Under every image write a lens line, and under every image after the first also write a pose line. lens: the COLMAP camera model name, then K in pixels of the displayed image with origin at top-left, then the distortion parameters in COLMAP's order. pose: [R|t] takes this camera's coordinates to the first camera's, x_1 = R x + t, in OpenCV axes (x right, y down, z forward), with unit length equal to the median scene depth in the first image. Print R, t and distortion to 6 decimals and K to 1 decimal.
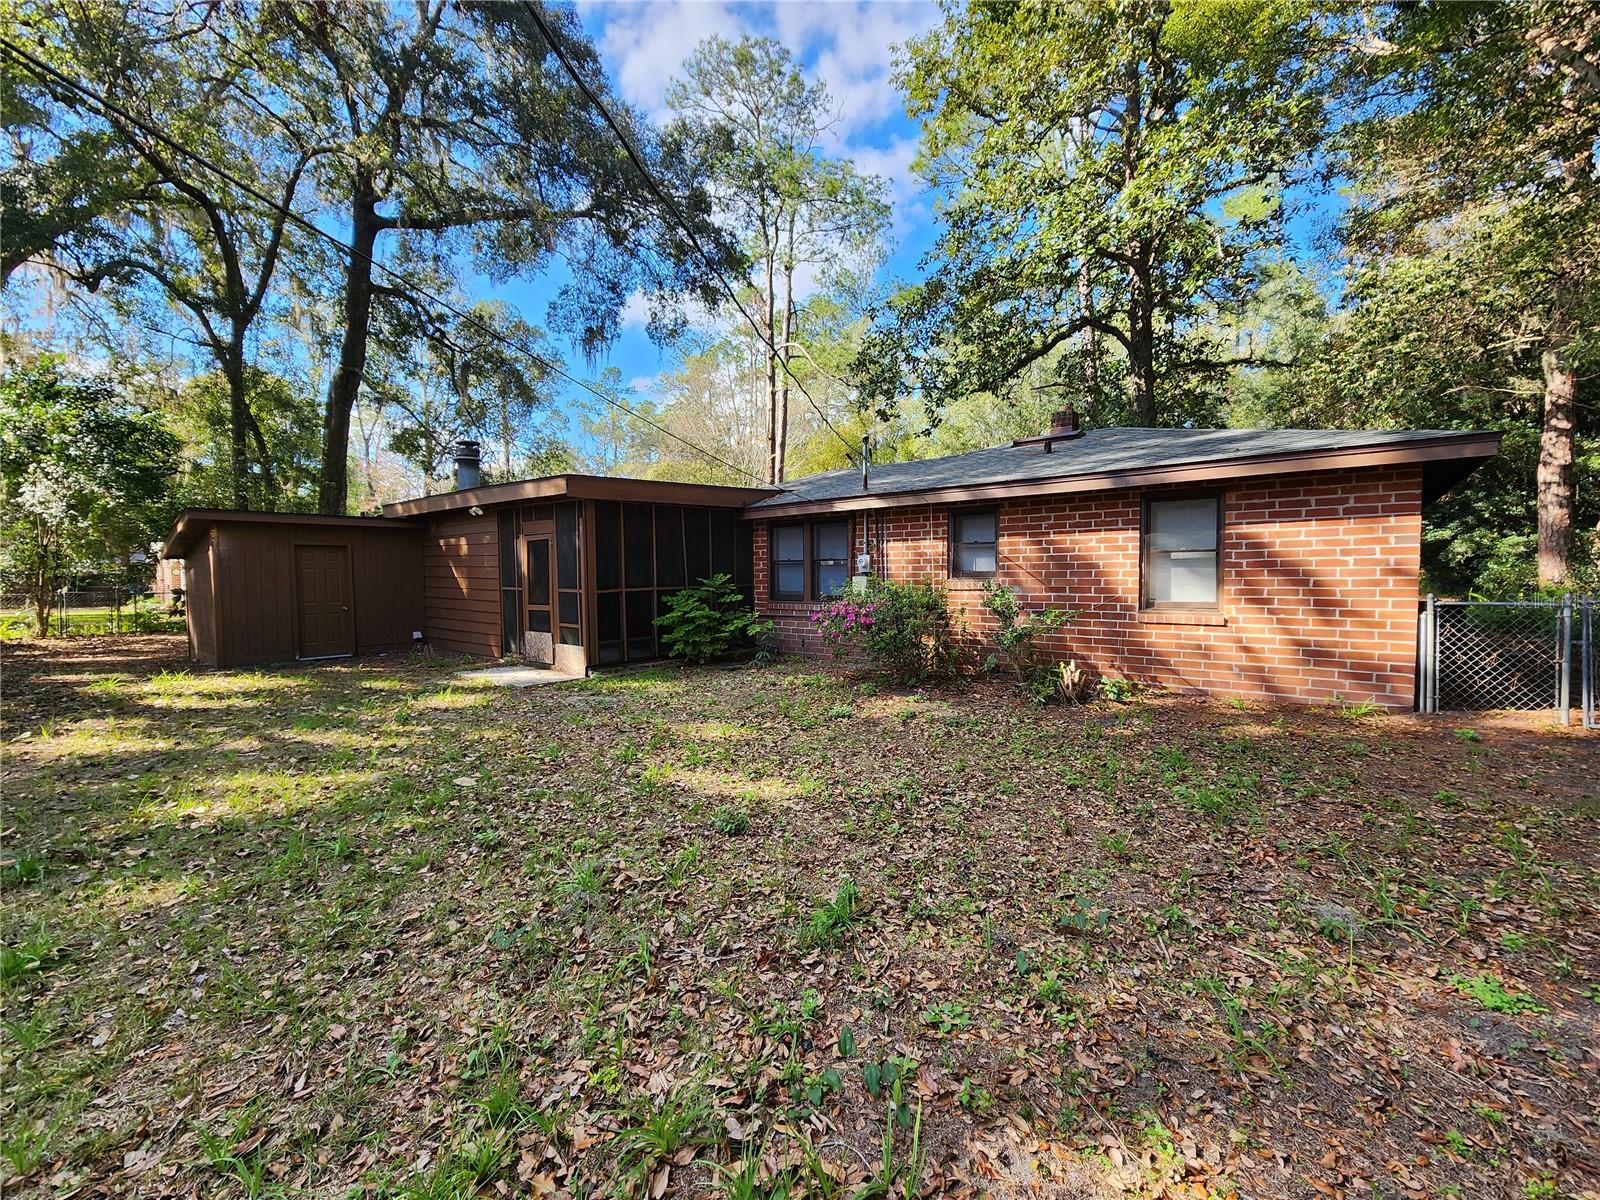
lens RADIAL K [[657.2, 0, 802.1], [0, 657.2, 600.6], [0, 0, 1]] dist [0.000374, -0.000037]
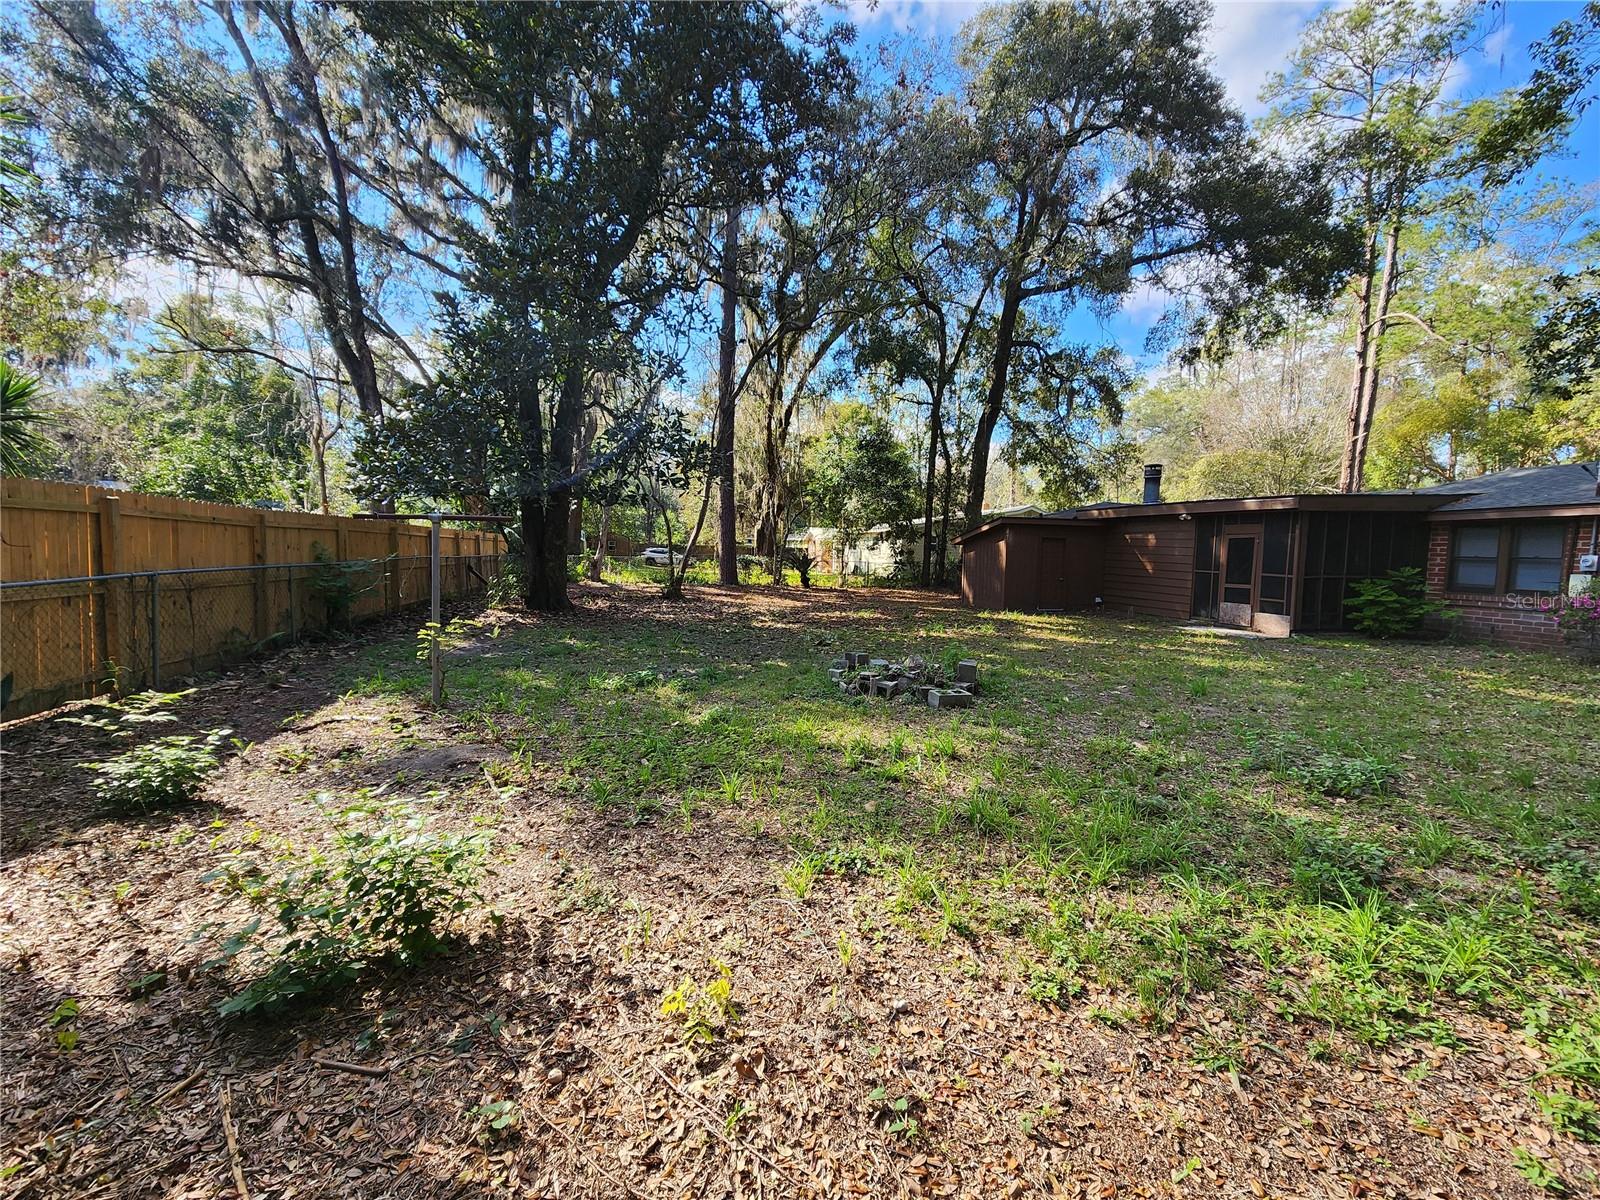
lens RADIAL K [[657.2, 0, 802.1], [0, 657.2, 600.6], [0, 0, 1]] dist [0.000374, -0.000037]
pose [[0.798671, 0.070871, -0.597581, -0.308216], [-0.052760, 0.997463, 0.047781, 0.024029], [0.599451, -0.006632, 0.800384, -0.705047]]
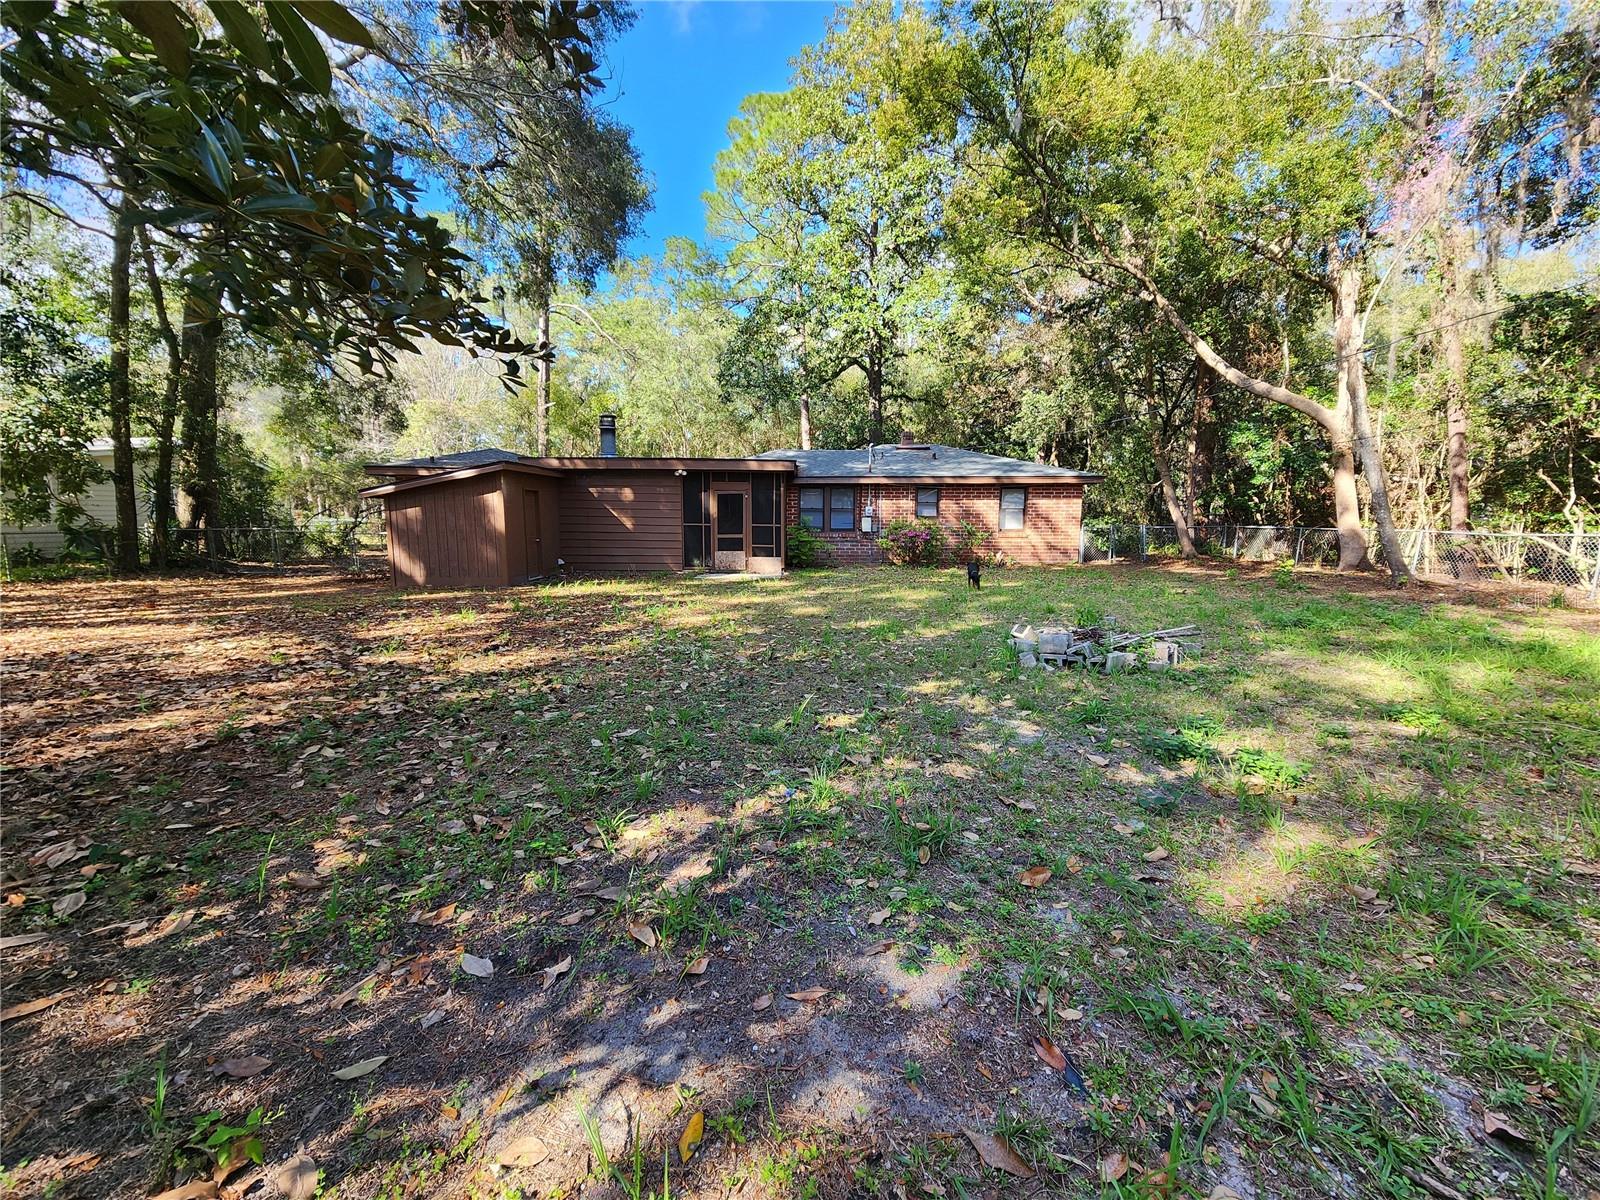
lens RADIAL K [[656.7, 0, 802.2], [0, 656.7, 598.9], [0, 0, 1]] dist [0.000731, -0.000212]
pose [[0.778195, -0.069764, 0.624136, -1.311608], [0.017612, 0.995844, 0.089353, 0.024047], [-0.627776, -0.058542, 0.776189, -0.383882]]
